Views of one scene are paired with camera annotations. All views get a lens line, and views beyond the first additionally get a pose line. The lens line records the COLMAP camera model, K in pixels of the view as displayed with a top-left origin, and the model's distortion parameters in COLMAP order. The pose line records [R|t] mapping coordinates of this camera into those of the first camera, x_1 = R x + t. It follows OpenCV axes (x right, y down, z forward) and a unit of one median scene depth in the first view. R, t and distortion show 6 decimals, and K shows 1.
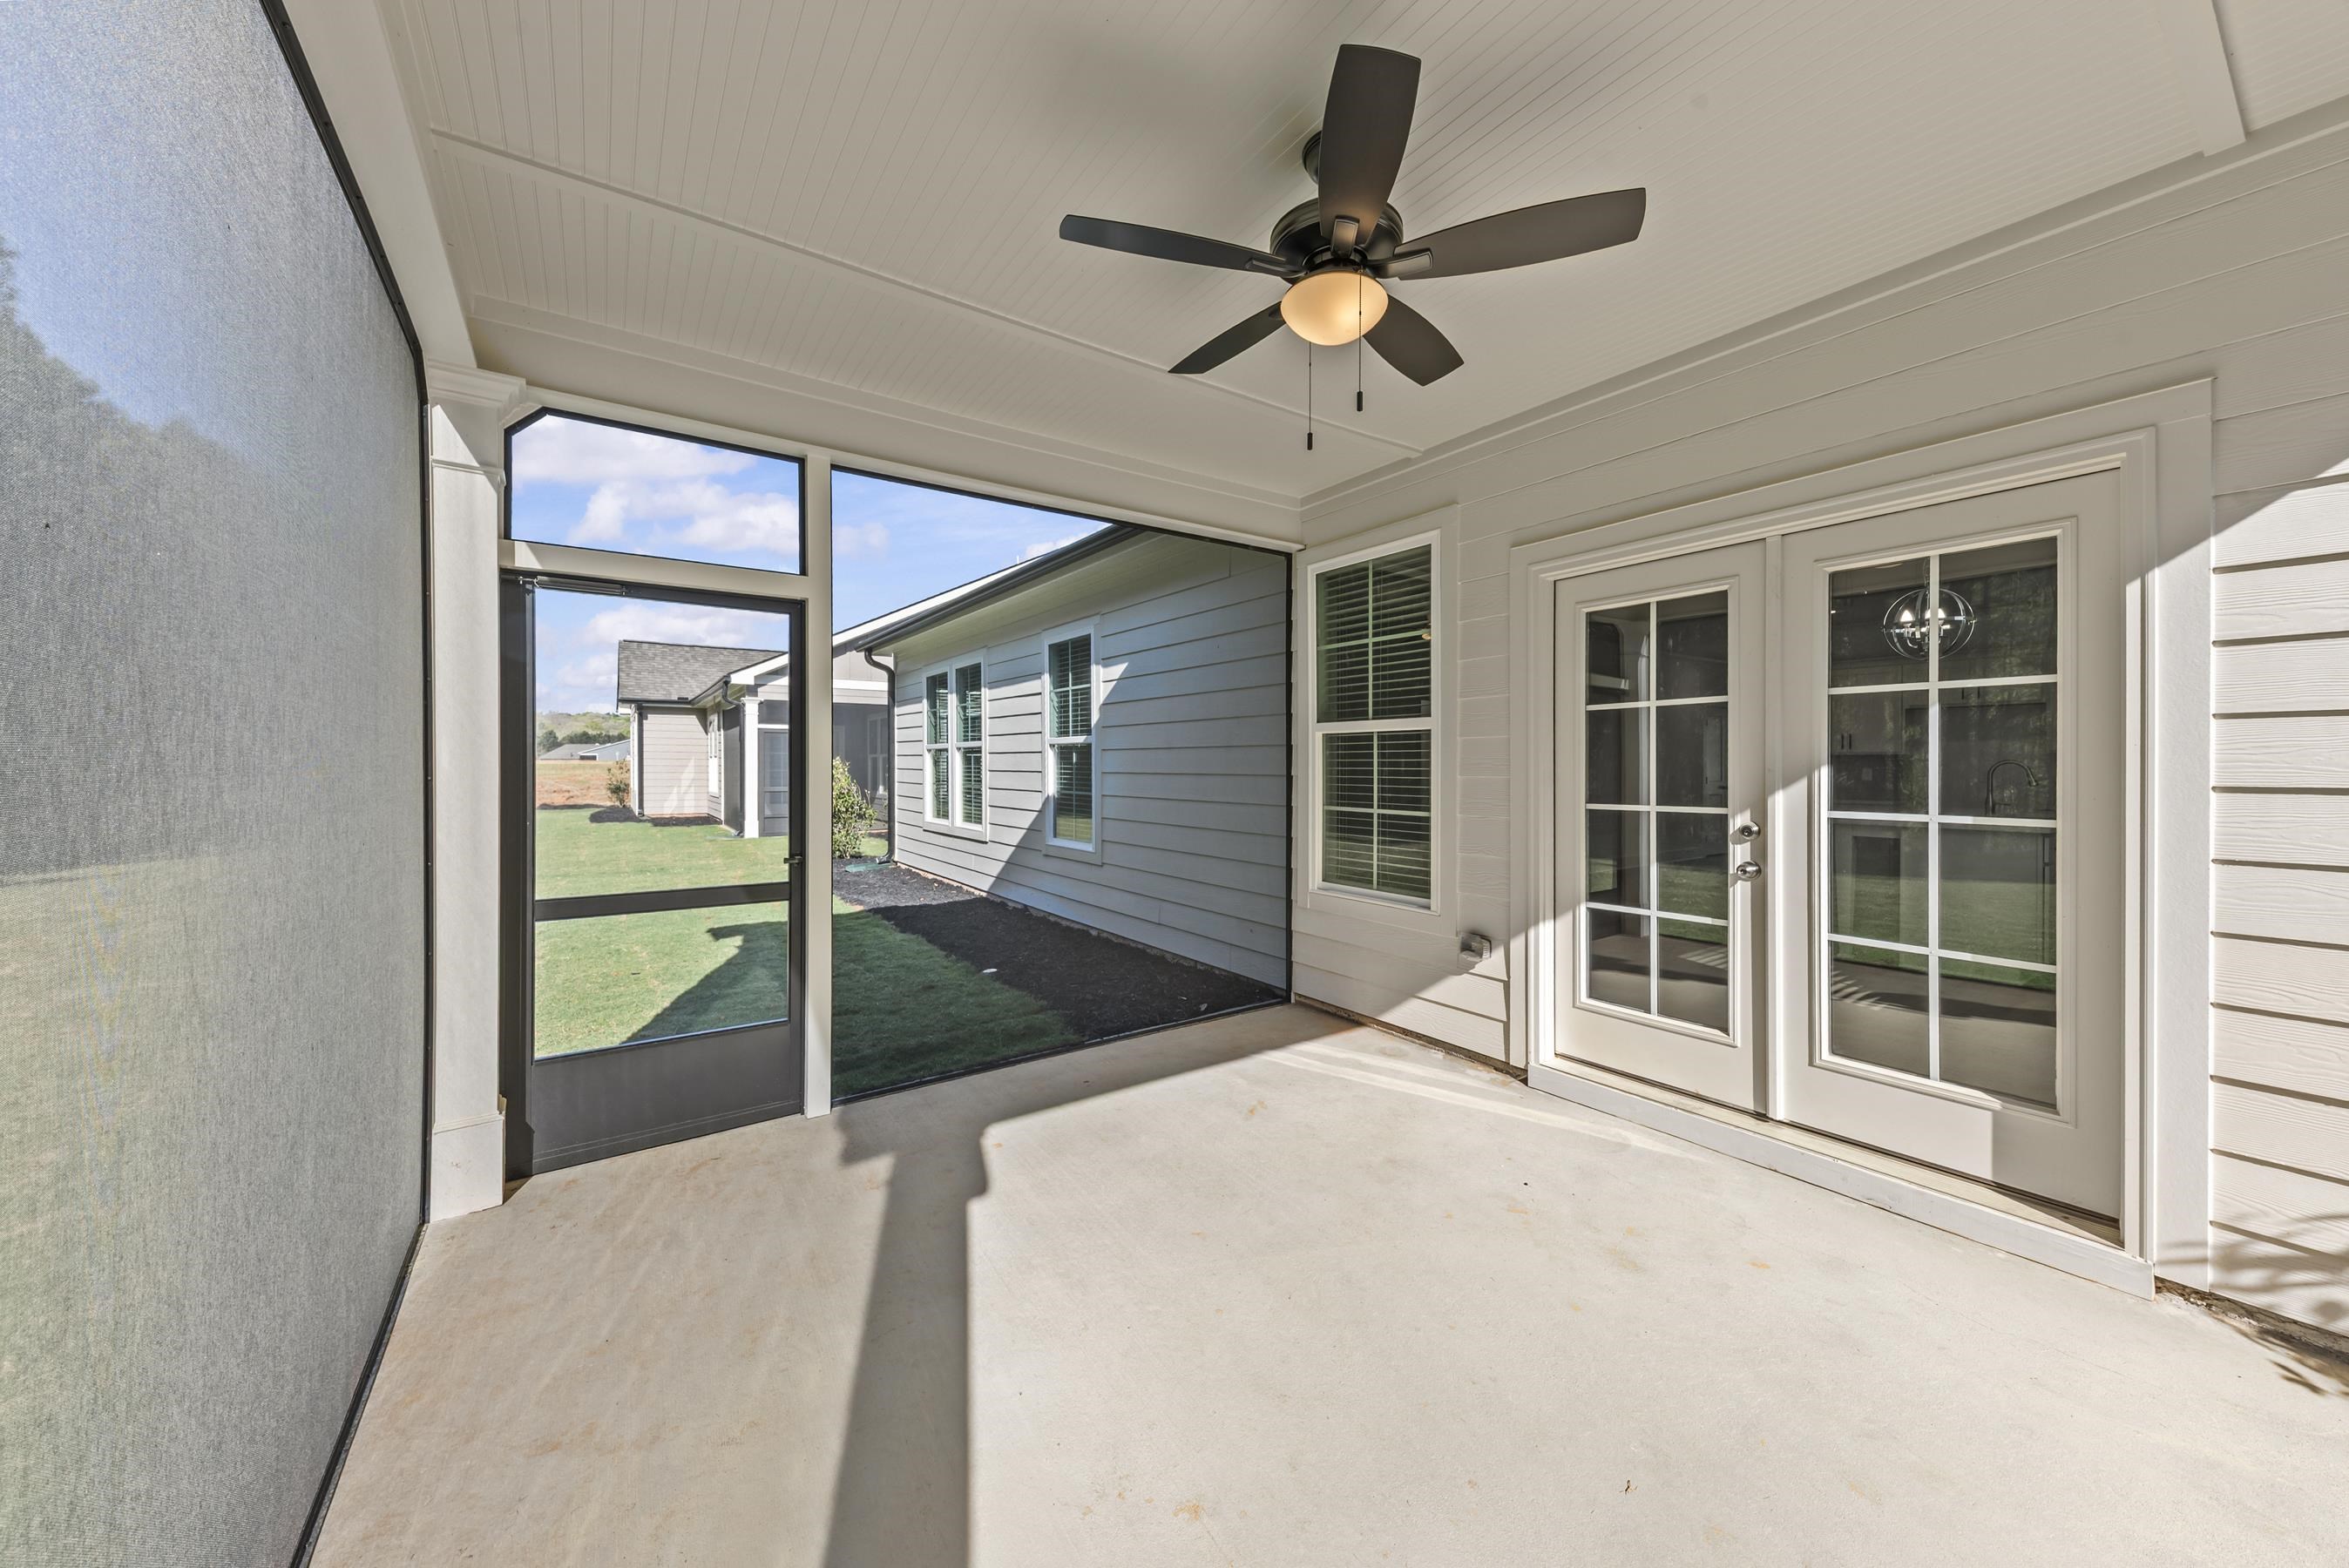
lens RADIAL K [[844.3, 0, 1187.7], [0, 844.3, 773.1], [0, 0, 1]] dist [0.008132, -0.001873]
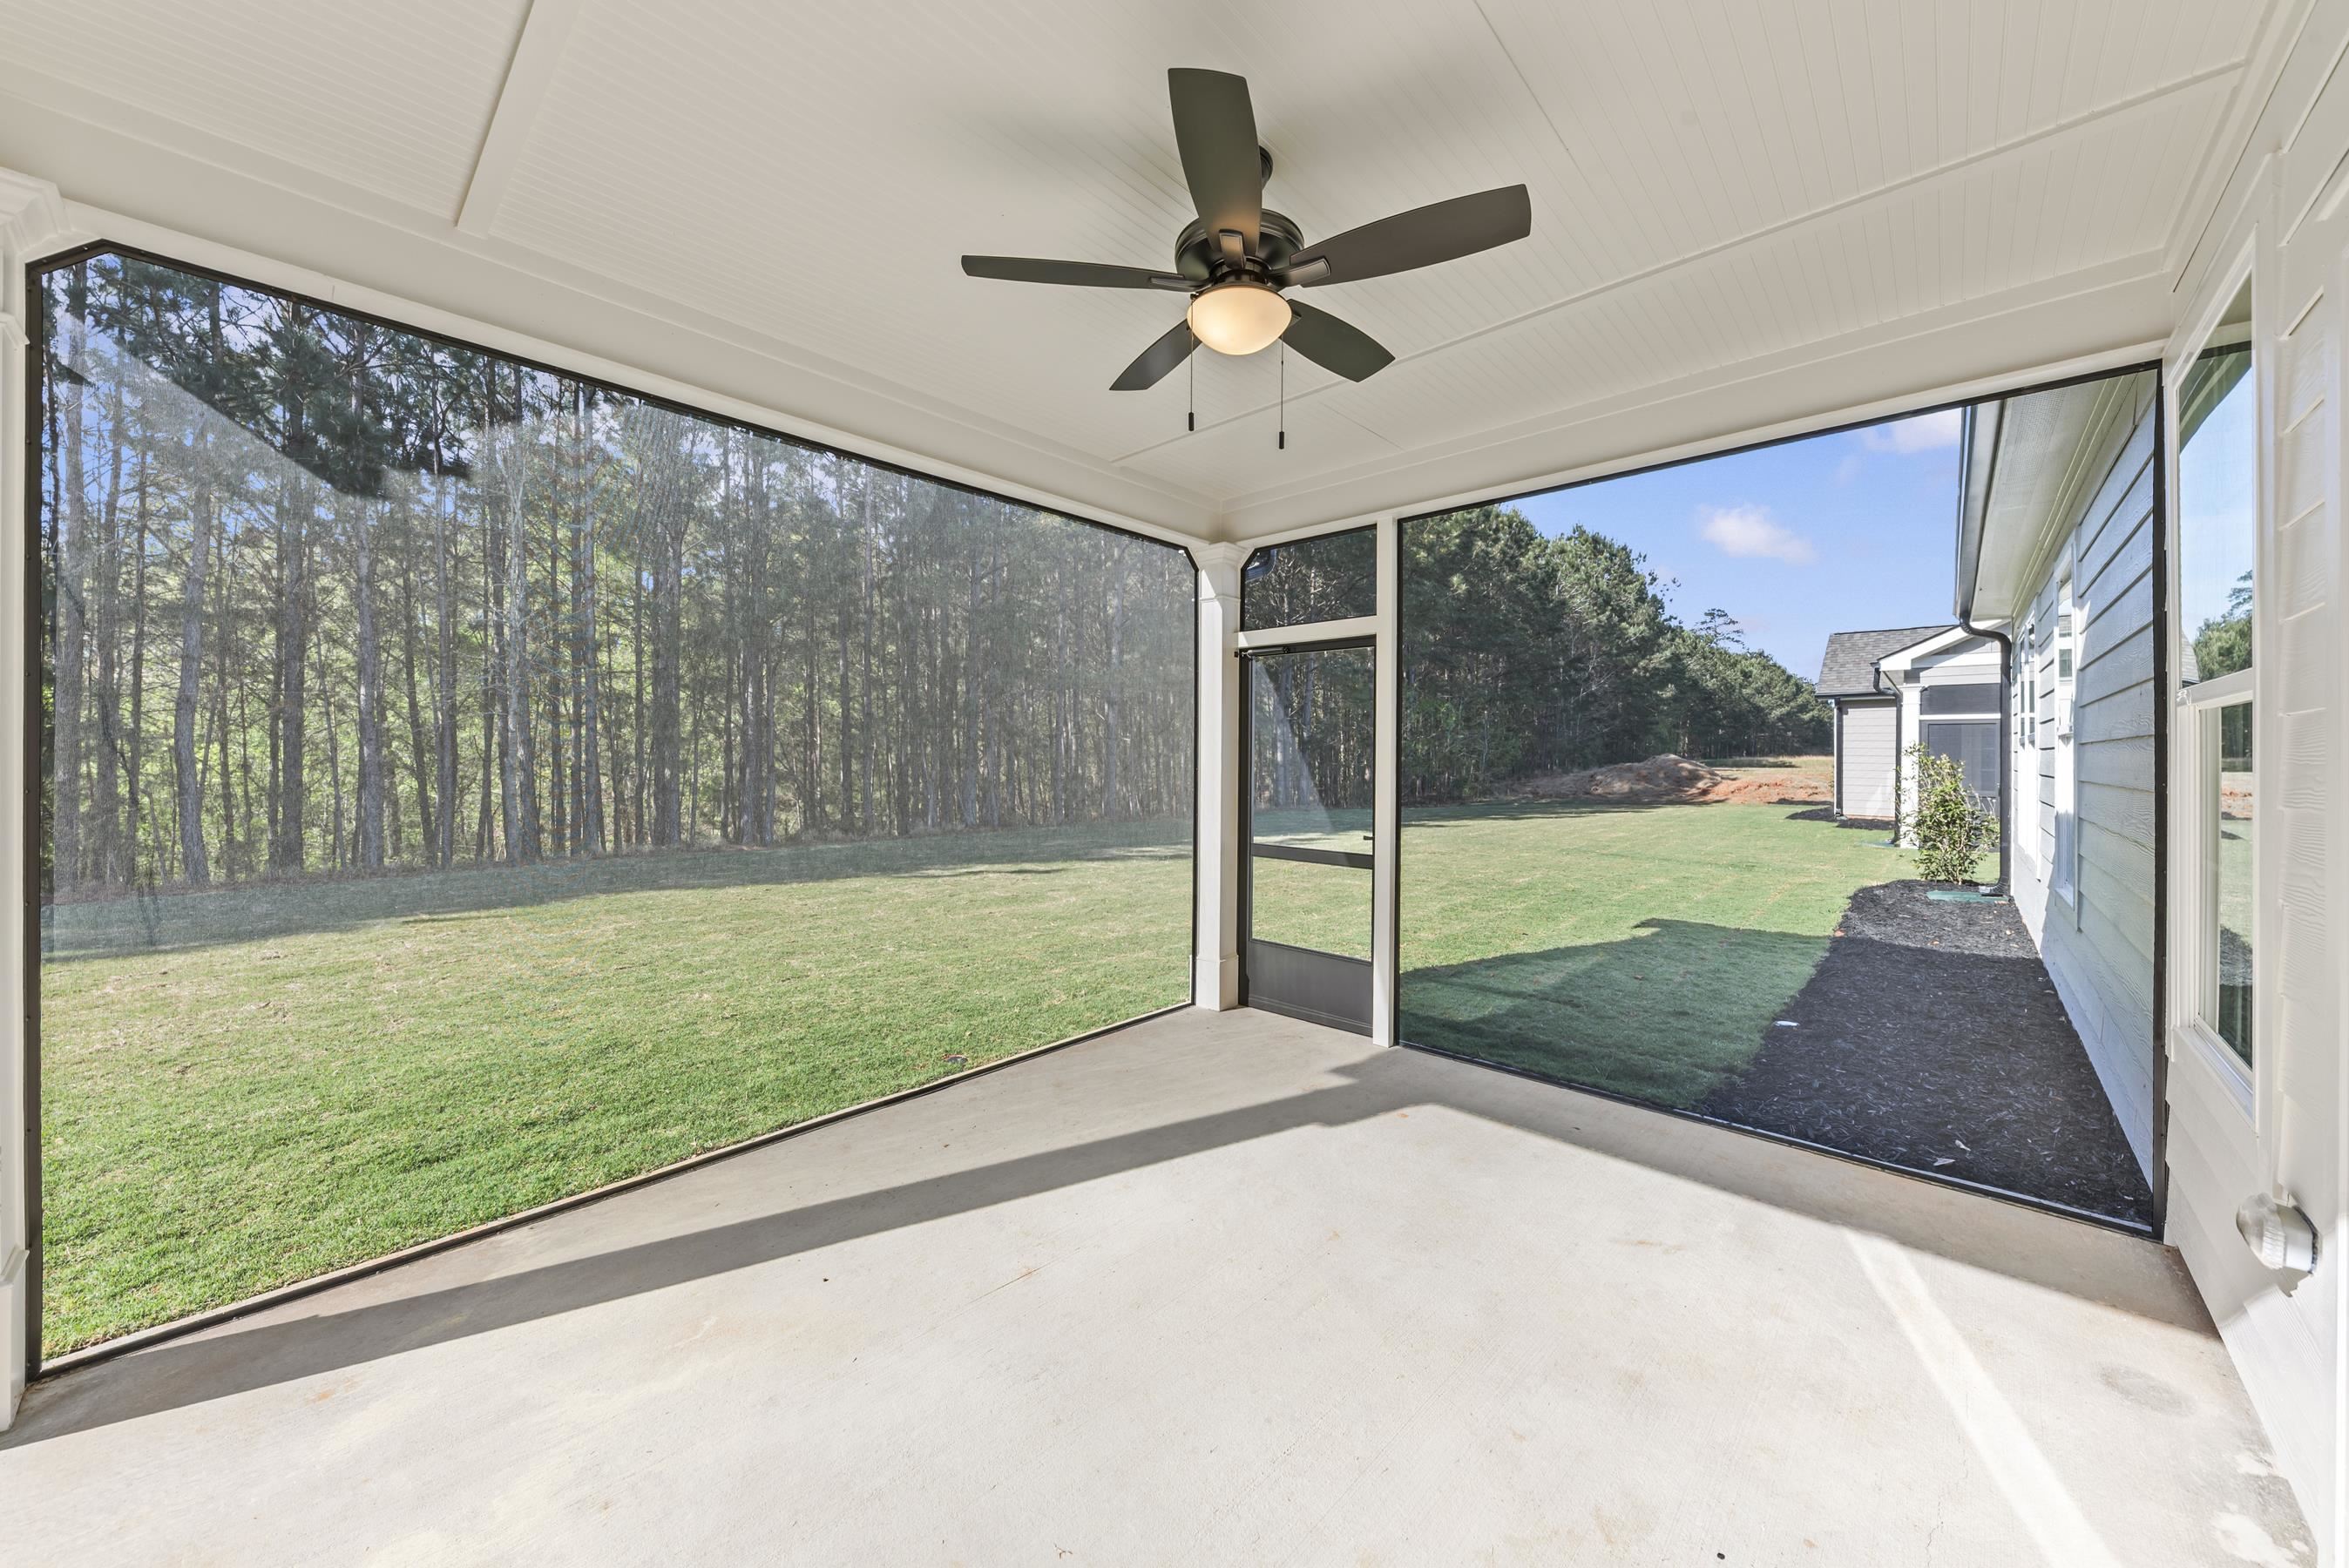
lens RADIAL K [[844.3, 0, 1188.6], [0, 844.3, 766.8], [0, 0, 1]] dist [0.008132, -0.001873]
pose [[0.191950, 0.008227, -0.981370, 0.606398], [-0.012022, 0.999910, 0.006031, -0.007871], [0.981331, 0.010640, 0.192031, 0.399705]]
